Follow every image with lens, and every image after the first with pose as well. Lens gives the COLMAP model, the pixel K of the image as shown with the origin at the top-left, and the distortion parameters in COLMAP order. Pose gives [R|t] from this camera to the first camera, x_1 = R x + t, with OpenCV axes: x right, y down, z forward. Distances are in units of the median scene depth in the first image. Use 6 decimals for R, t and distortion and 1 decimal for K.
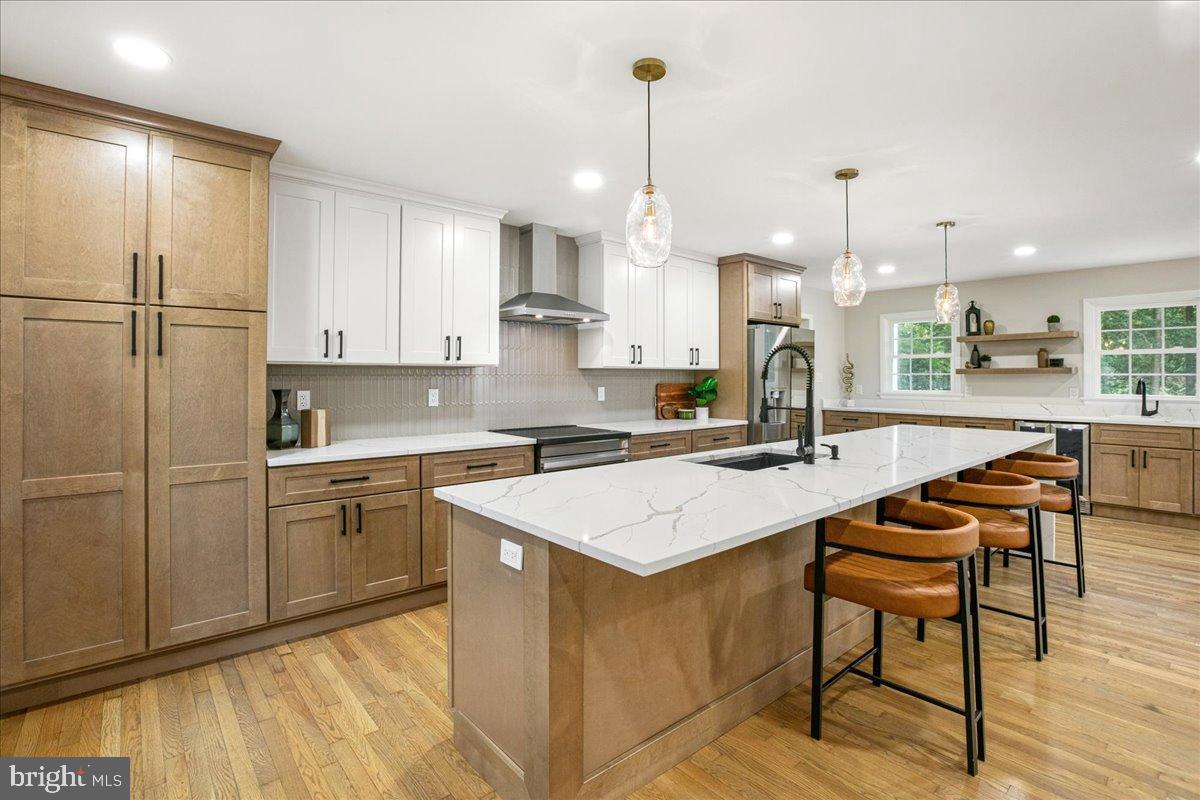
lens RADIAL K [[556.8, 0, 603.9], [0, 556.8, 377.1], [0, 0, 1]] dist [-0.015230, 0.000926]
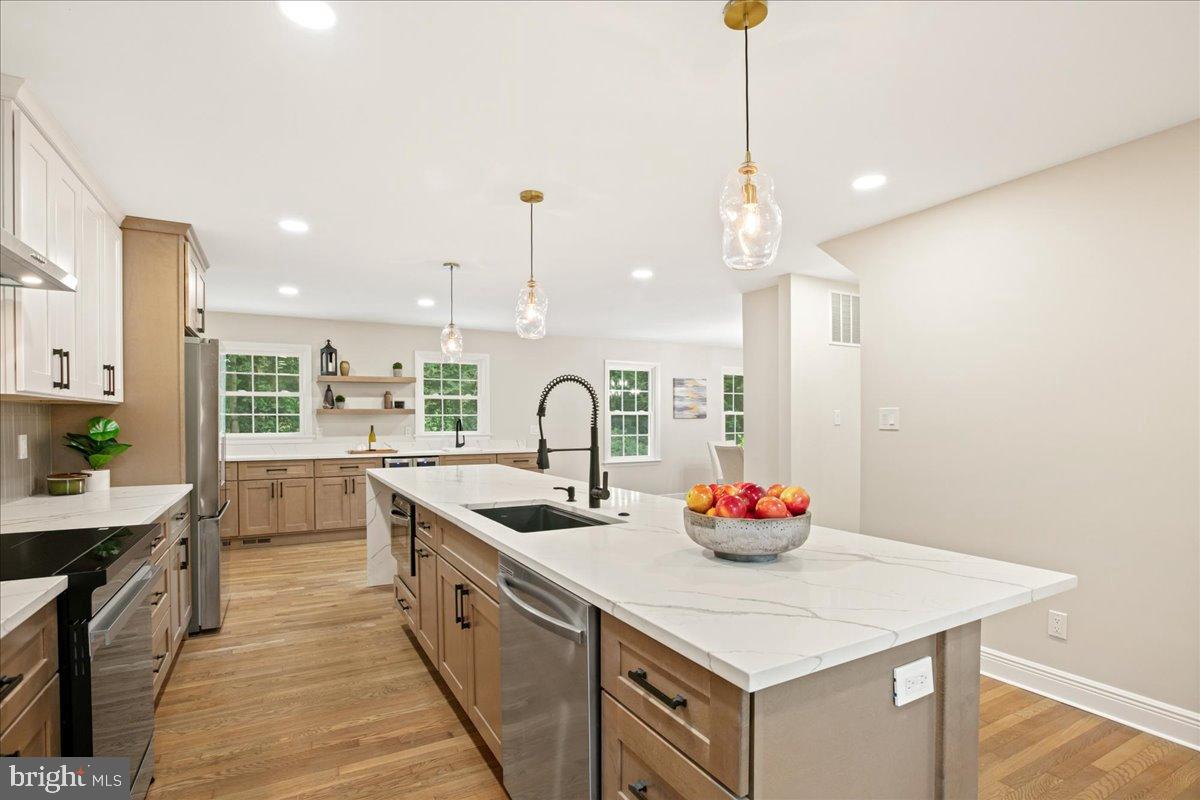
lens RADIAL K [[582.1, 0, 600.3], [0, 582.1, 426.6], [0, 0, 1]] dist [-0.029277, 0.000117]
pose [[0.229203, -0.014392, 0.973272, -0.262760], [0.003165, 0.999896, 0.014040, 0.003370], [-0.973373, -0.000137, 0.229225, 0.357655]]
